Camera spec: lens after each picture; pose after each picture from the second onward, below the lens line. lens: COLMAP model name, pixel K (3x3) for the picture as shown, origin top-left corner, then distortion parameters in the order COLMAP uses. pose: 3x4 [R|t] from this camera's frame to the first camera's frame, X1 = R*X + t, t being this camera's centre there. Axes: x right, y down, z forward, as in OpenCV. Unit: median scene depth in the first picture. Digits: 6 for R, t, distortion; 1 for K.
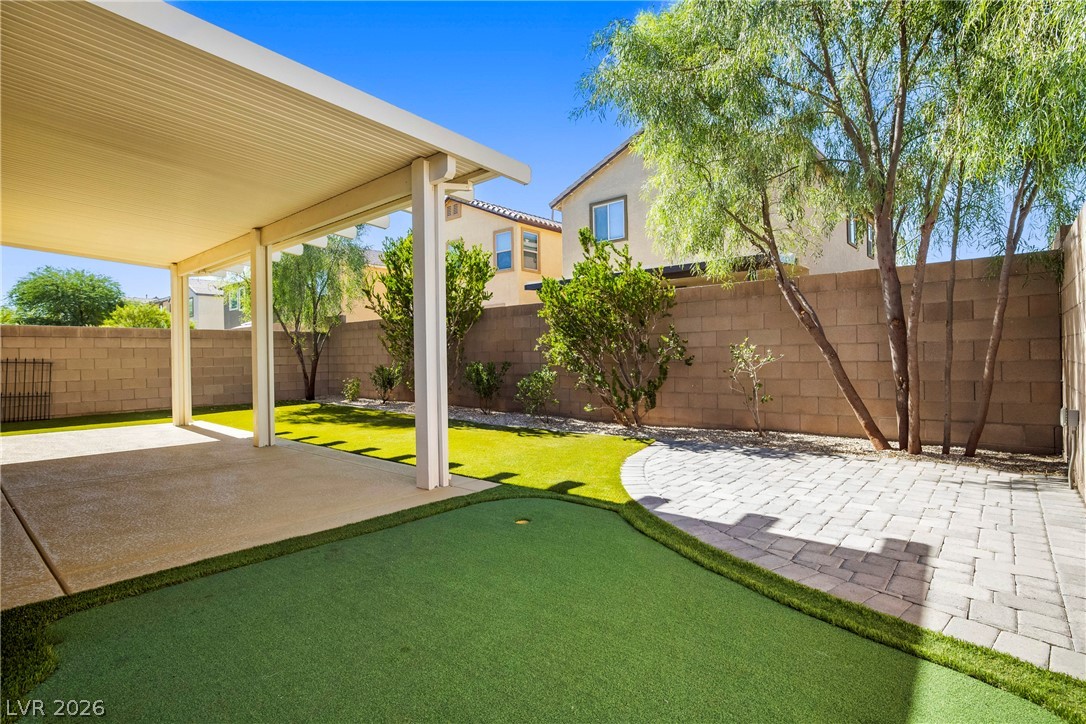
lens RADIAL K [[525.1, 0, 541.6], [0, 525.1, 358.2], [0, 0, 1]] dist [-0.000964, -0.000212]
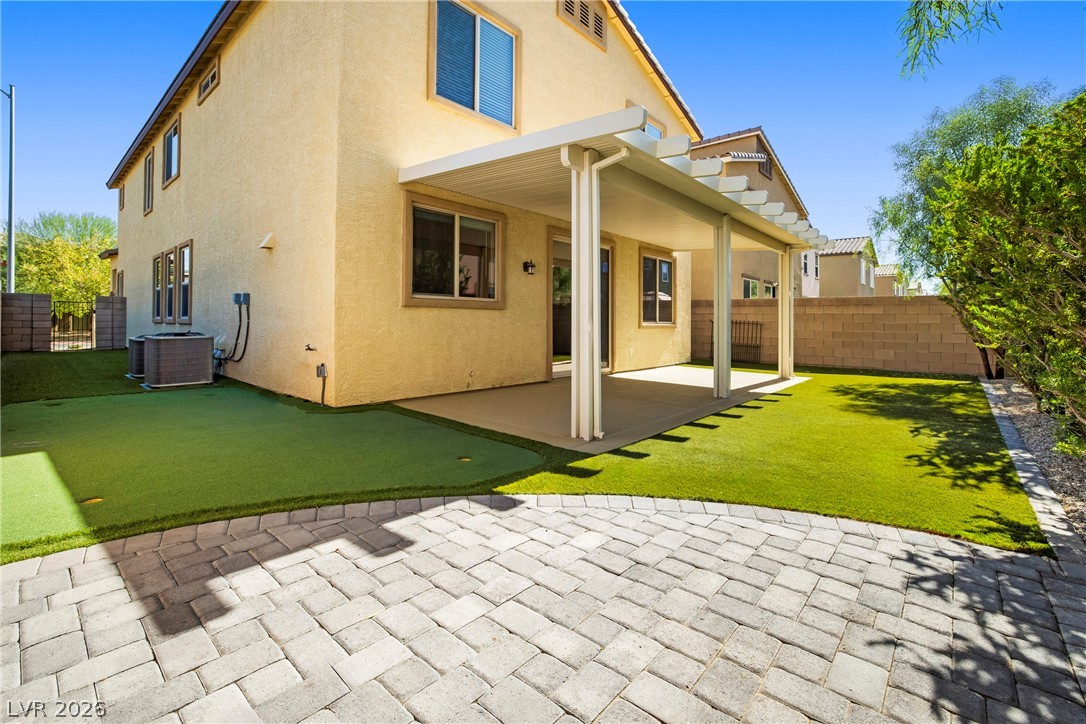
lens RADIAL K [[481.0, 0, 541.4], [0, 481.0, 317.5], [0, 0, 1]] dist [0.001728, 0.000214]
pose [[-0.015299, 0.004920, -0.999871, 1.106991], [-0.012723, 0.999906, 0.005115, -0.024084], [0.999802, 0.012800, -0.015235, 1.231093]]
